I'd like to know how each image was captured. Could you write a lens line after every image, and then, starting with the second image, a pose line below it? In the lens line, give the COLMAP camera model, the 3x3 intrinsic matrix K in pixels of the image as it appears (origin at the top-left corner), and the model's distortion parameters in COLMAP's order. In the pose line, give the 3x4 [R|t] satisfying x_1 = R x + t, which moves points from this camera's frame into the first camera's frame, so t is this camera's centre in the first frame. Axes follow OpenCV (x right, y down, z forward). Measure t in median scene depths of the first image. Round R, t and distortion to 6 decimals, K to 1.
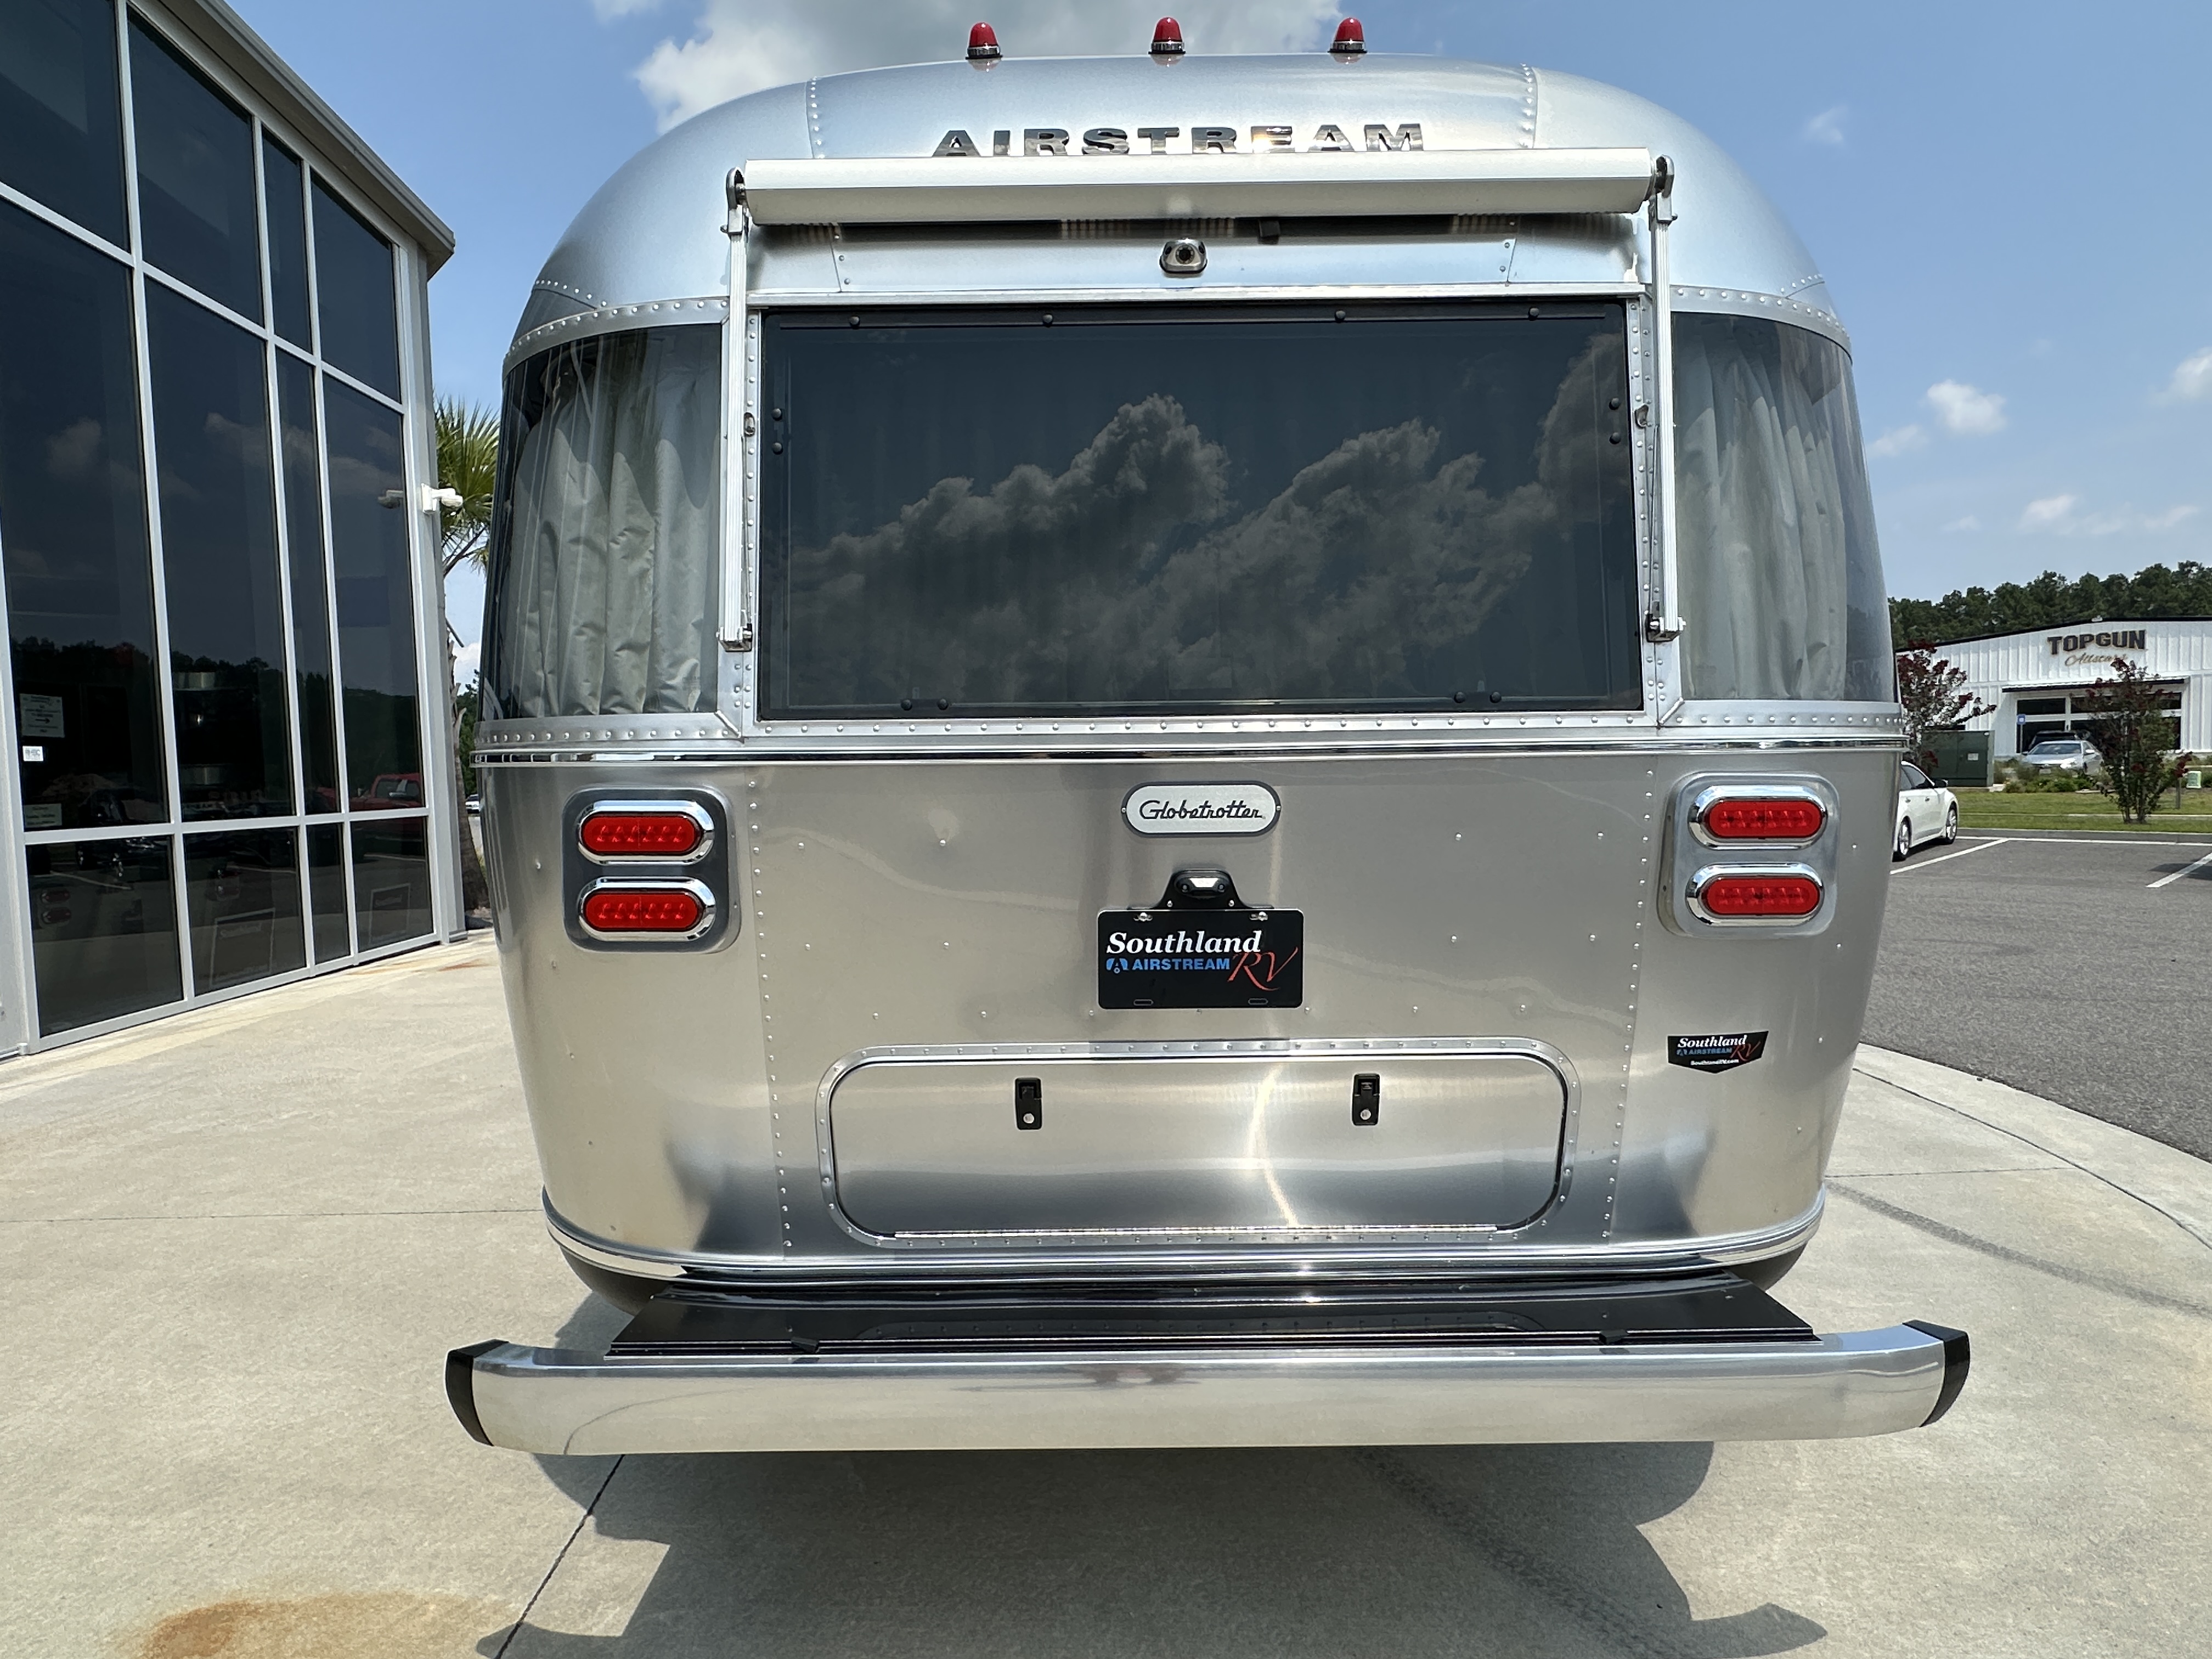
lens RADIAL K [[1289.3, 0, 1106.0], [0, 1289.3, 829.5], [0, 0, 1]] dist [0.007002, -0.000934]
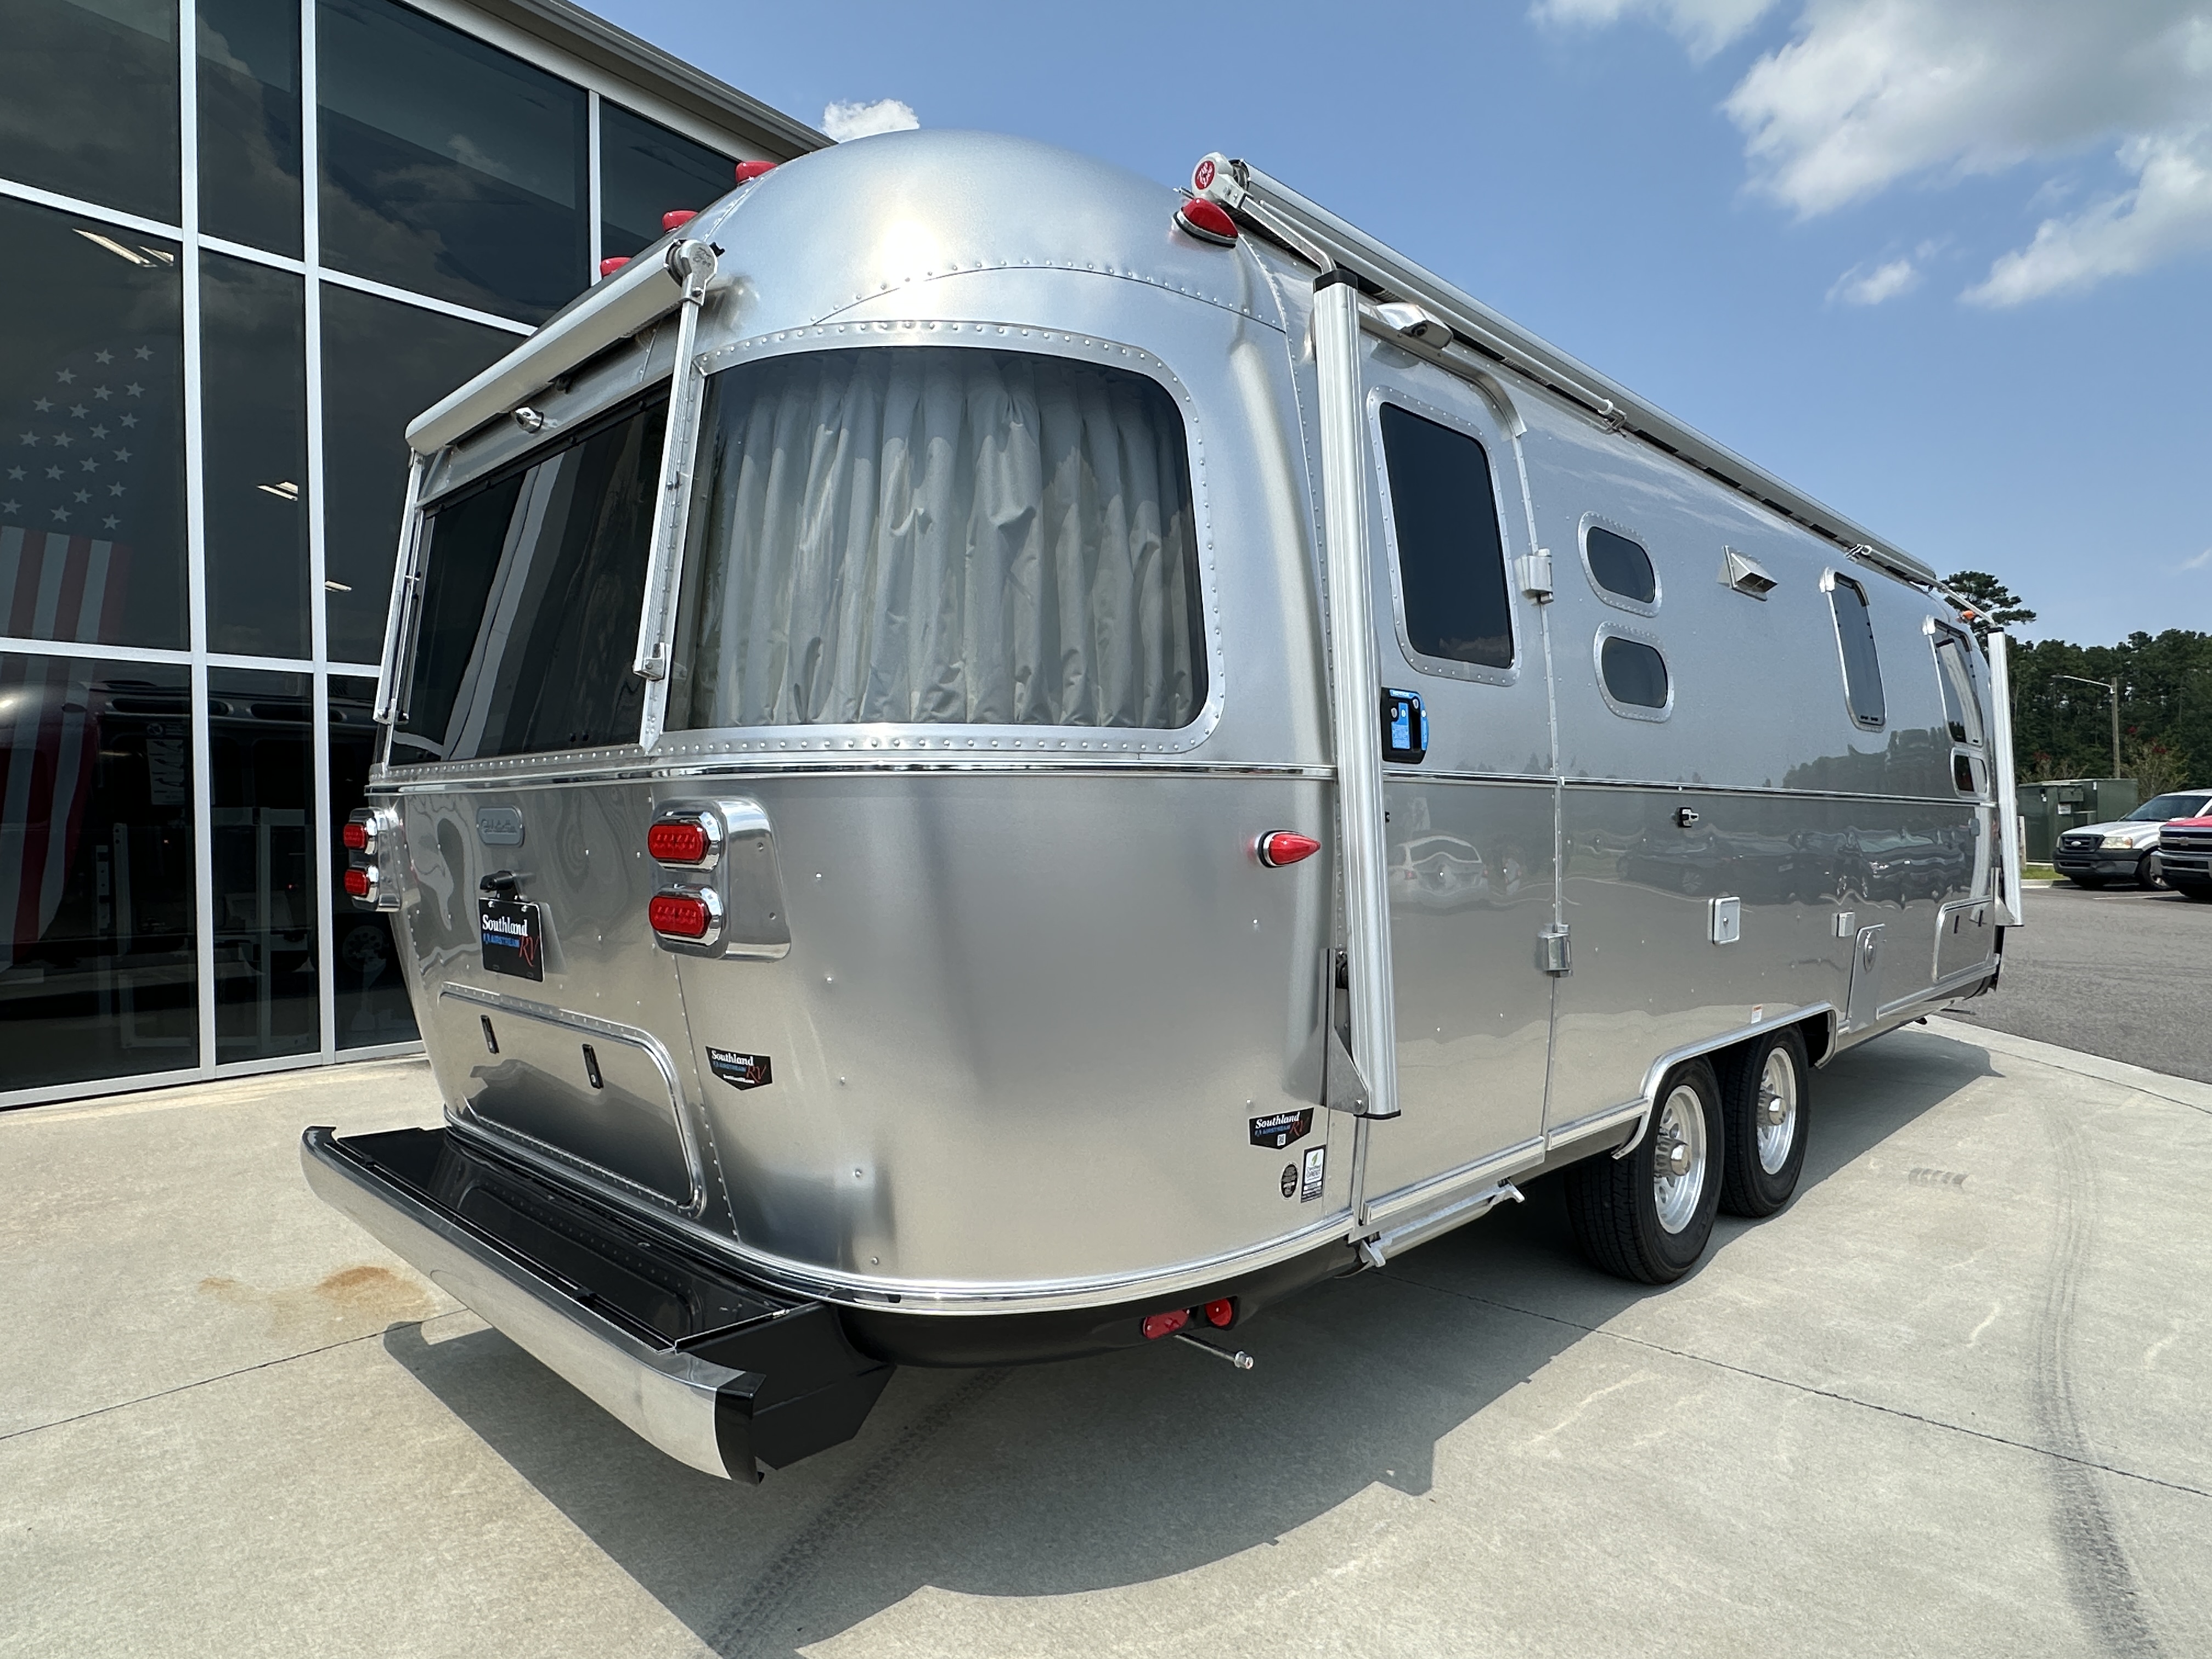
lens RADIAL K [[1289.3, 0, 1106.0], [0, 1289.3, 829.5], [0, 0, 1]] dist [0.007002, -0.000934]
pose [[0.701704, 0.010652, -0.712389, 1.287512], [-0.036113, 0.999135, -0.020631, -0.009146], [0.711553, 0.040204, 0.701481, 0.429577]]
